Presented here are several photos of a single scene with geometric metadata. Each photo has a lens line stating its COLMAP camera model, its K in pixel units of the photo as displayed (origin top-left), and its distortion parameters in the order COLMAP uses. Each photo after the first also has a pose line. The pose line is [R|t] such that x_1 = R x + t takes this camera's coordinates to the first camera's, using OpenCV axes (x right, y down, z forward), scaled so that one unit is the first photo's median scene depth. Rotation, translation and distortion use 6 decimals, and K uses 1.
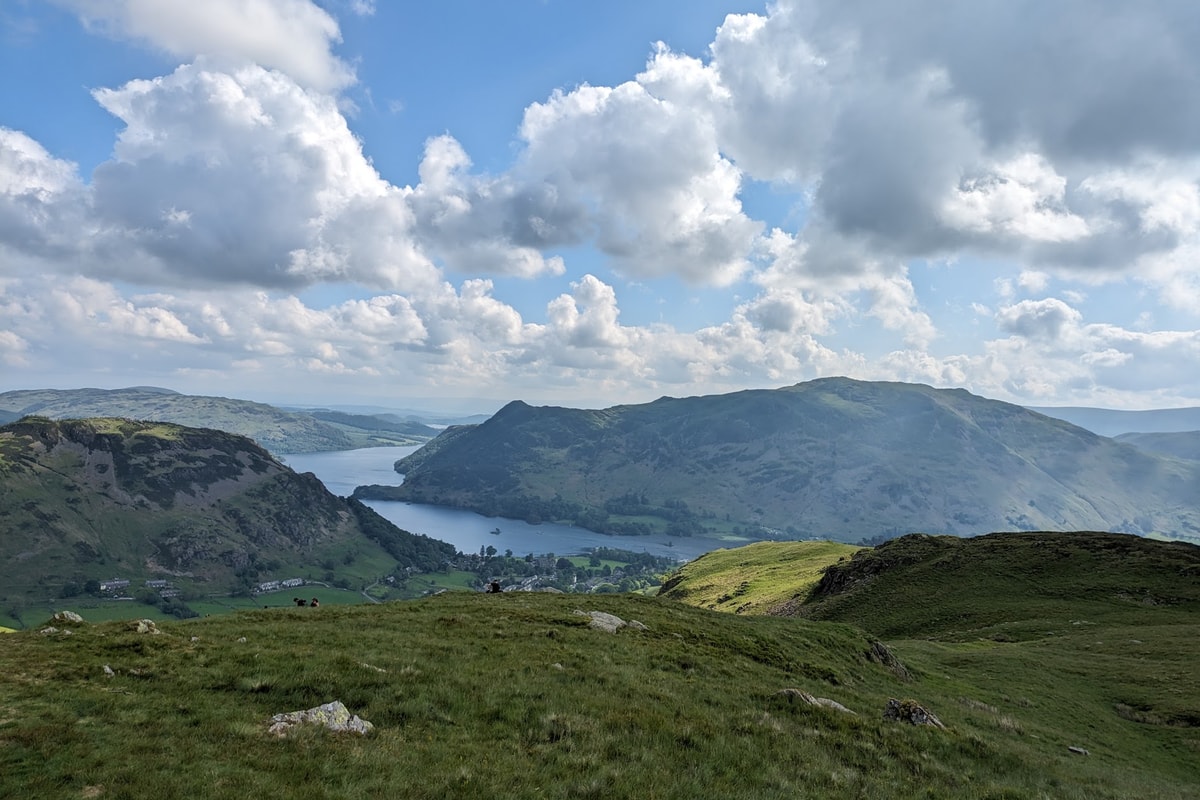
lens RADIAL K [[889.7, 0, 581.1], [0, 889.7, 397.6], [0, 0, 1]] dist [0.061164, -0.065468]
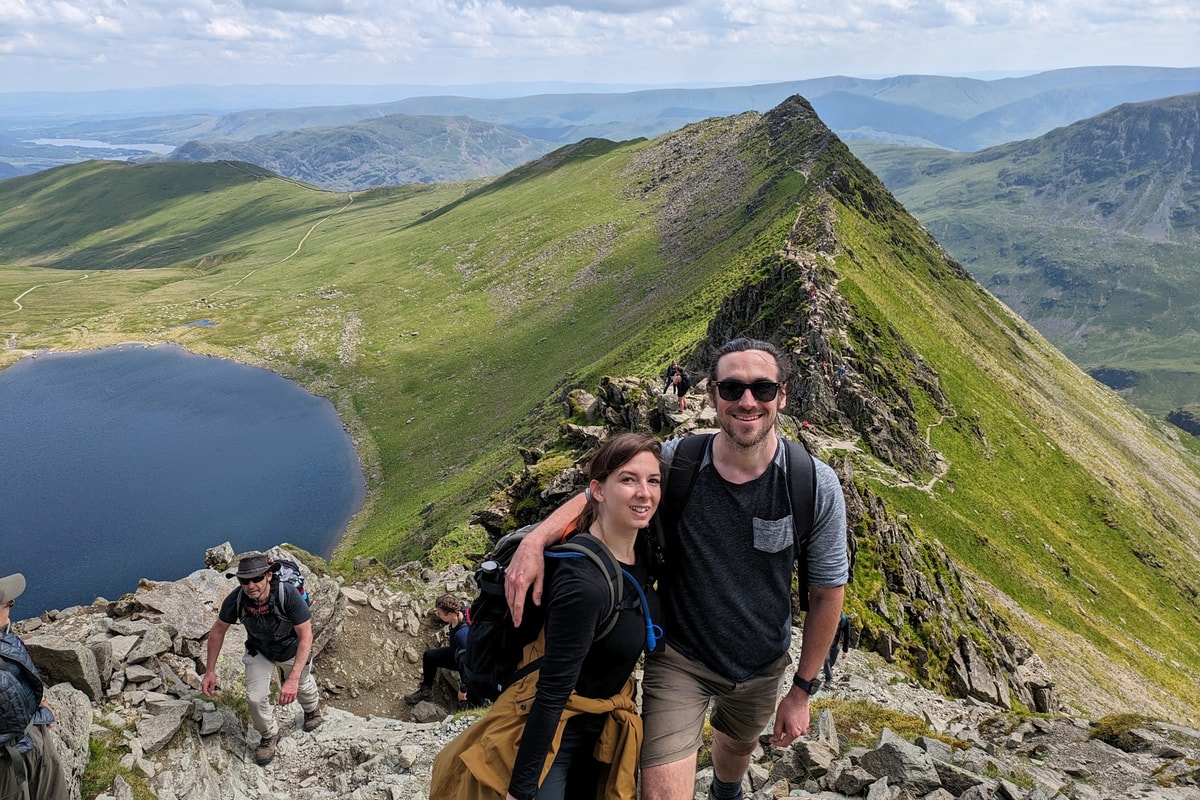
lens RADIAL K [[889.7, 0, 602.4], [0, 889.7, 375.6], [0, 0, 1]] dist [0.061164, -0.065468]
pose [[0.901893, -0.197430, 0.384201, -0.152026], [0.057916, 0.936675, 0.345376, -0.150550], [-0.428060, -0.289241, 0.856215, -0.989187]]
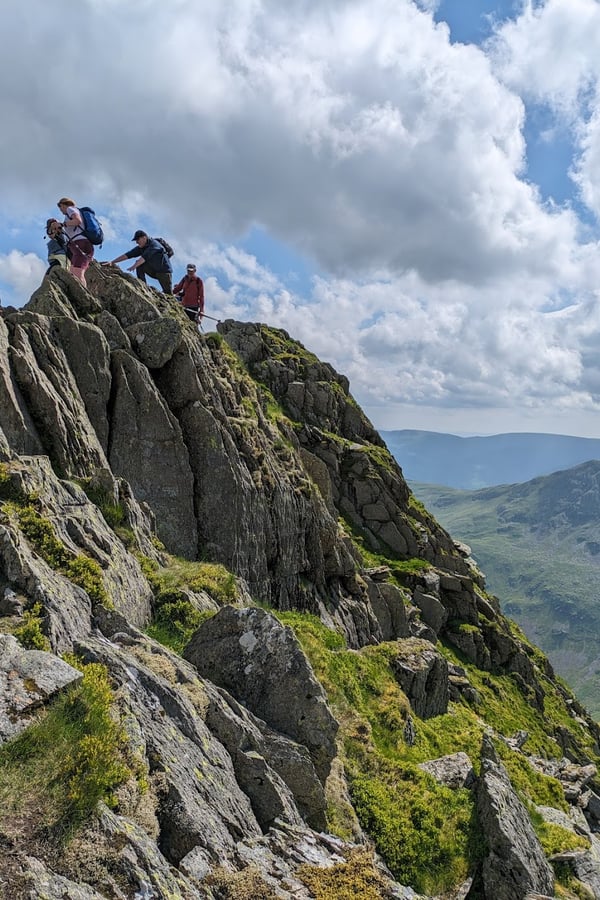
lens RADIAL K [[667.3, 0, 299.6], [0, 667.3, 449.6], [0, 0, 1]] dist [0.061164, -0.065468]
pose [[0.826609, -0.023515, 0.562286, -0.029870], [-0.023931, 0.996754, 0.076865, -0.130237], [-0.562268, -0.076993, 0.823363, -0.824742]]
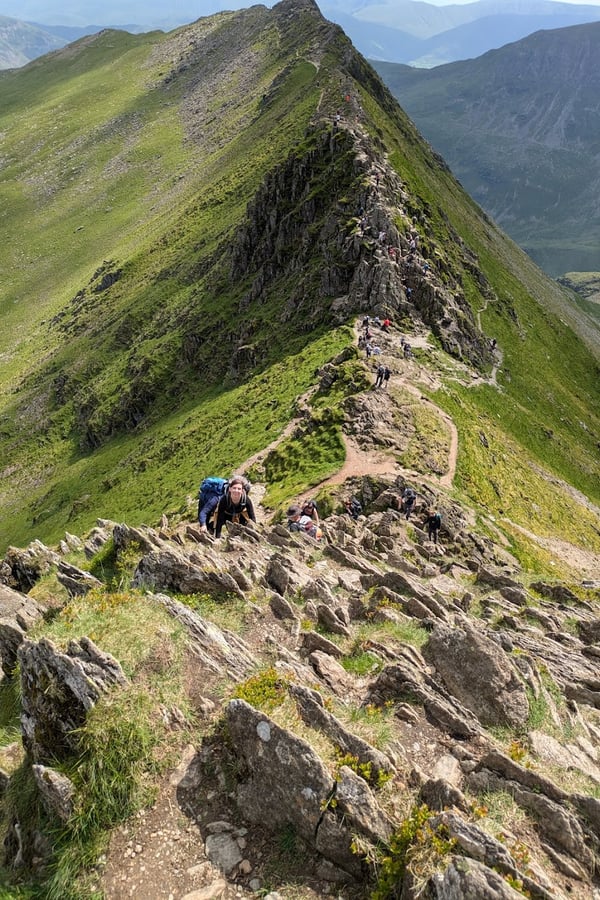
lens RADIAL K [[667.3, 0, 307.9], [0, 667.3, 450.0], [0, 0, 1]] dist [0.061164, -0.065468]
pose [[0.784952, -0.365232, 0.500455, -0.145291], [-0.004424, 0.804440, 0.594018, -0.145066], [-0.619540, -0.468490, 0.629831, -0.975093]]
